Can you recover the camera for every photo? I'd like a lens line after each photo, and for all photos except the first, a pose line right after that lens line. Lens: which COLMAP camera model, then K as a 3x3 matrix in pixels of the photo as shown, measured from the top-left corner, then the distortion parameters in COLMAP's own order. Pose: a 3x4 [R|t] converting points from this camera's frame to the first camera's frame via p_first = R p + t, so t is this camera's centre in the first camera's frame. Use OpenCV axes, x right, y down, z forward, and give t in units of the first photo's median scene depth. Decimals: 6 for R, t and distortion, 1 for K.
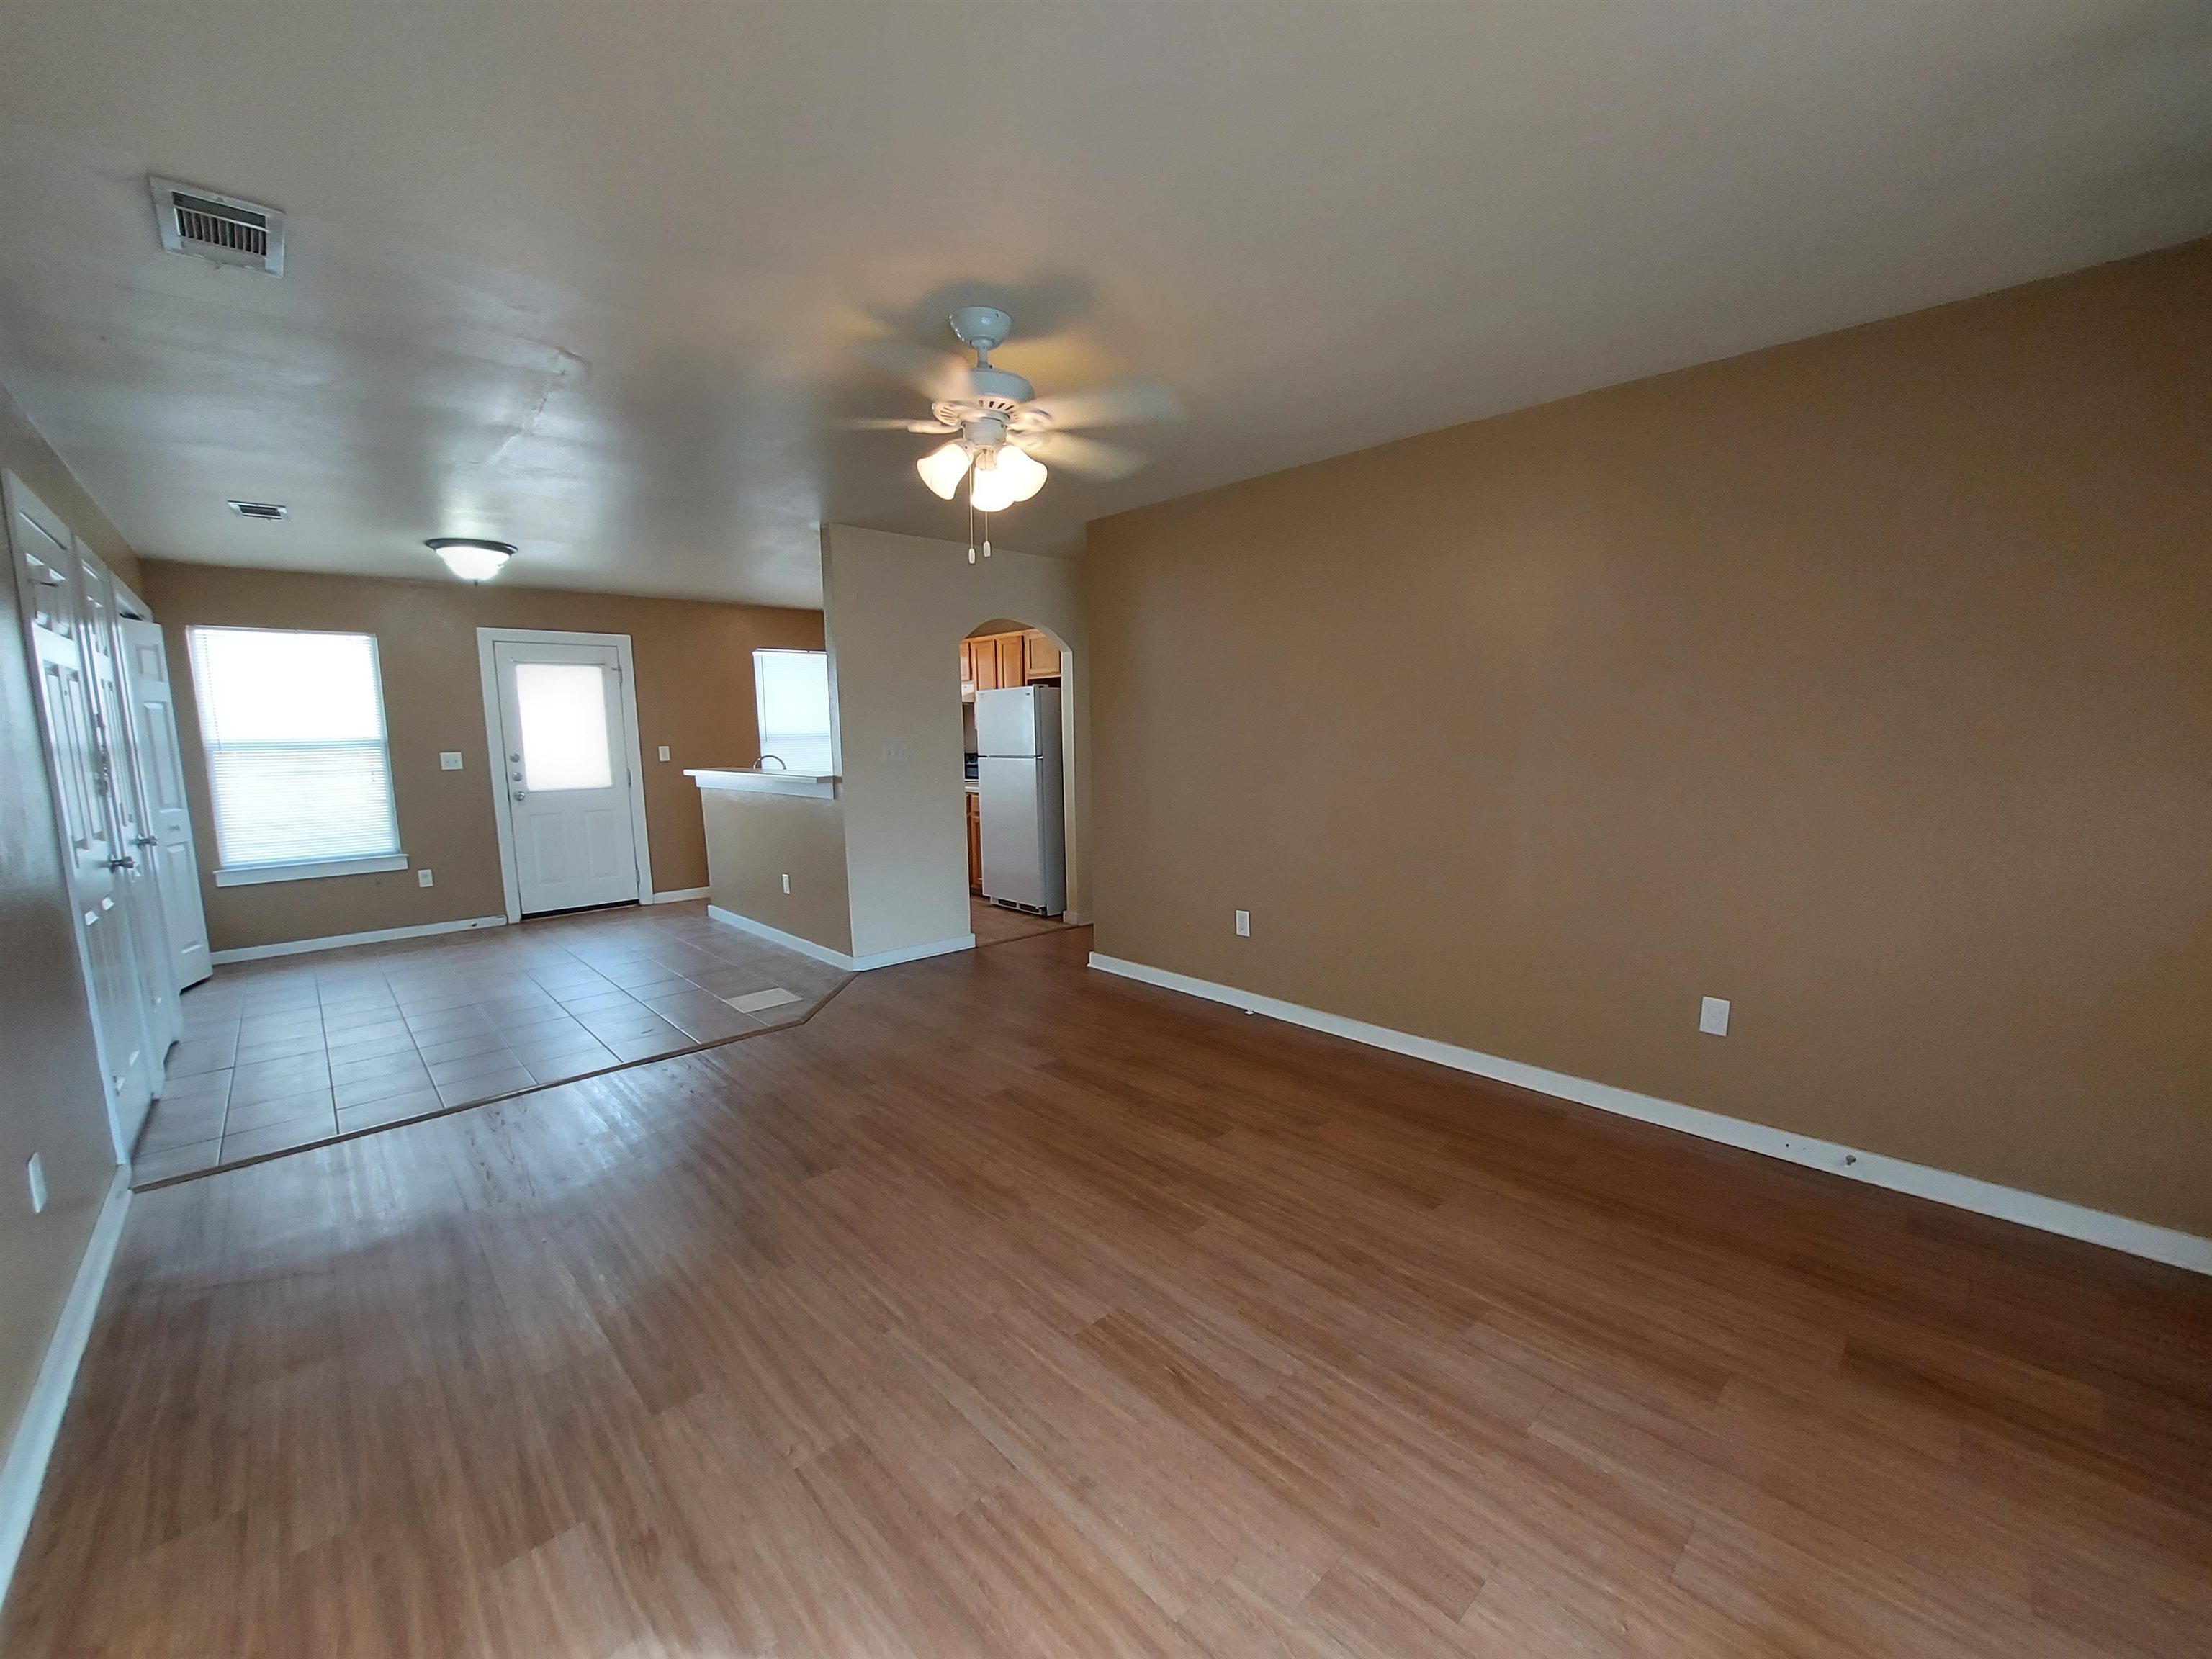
lens RADIAL K [[894.5, 0, 1101.7], [0, 894.5, 854.9], [0, 0, 1]] dist [-0.011737, 0.000153]
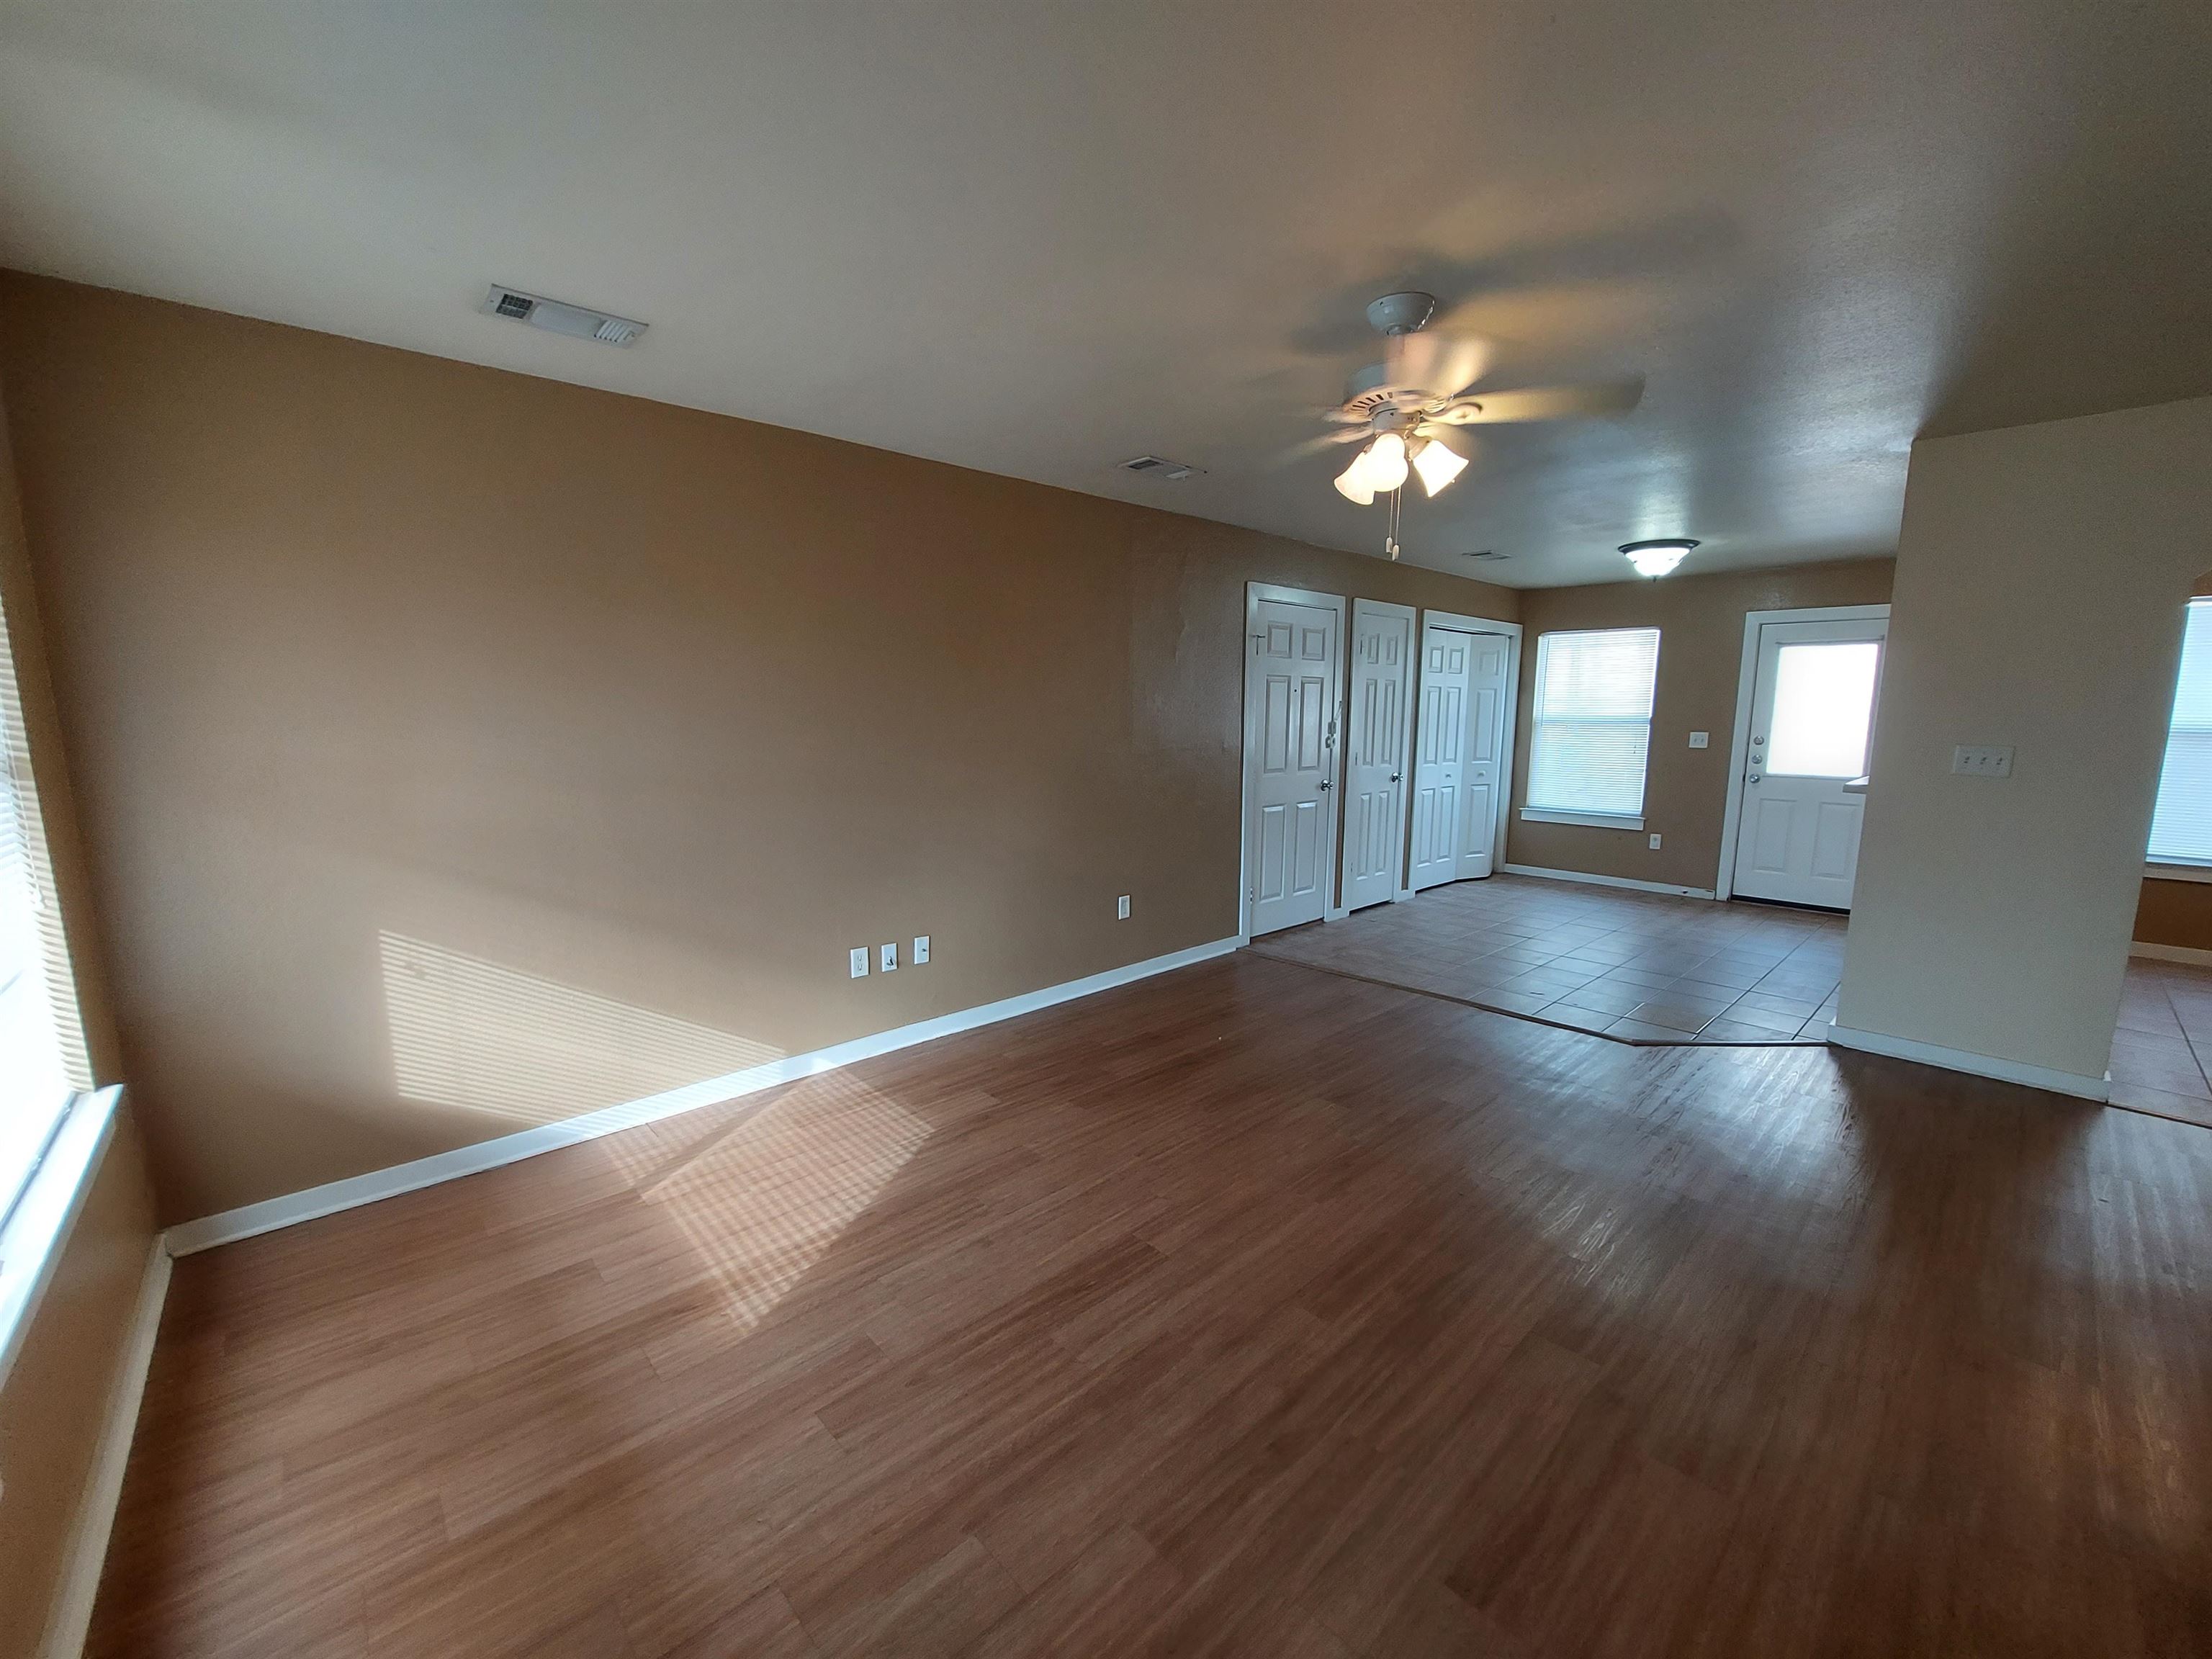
lens RADIAL K [[880.4, 0, 1108.0], [0, 880.4, 853.7], [0, 0, 1]] dist [-0.020578, -0.000173]
pose [[-0.006799, 0.176891, -0.984207, 1.087065], [-0.145471, 0.973585, 0.175987, -0.167712], [0.989339, 0.144370, 0.019113, 0.913759]]
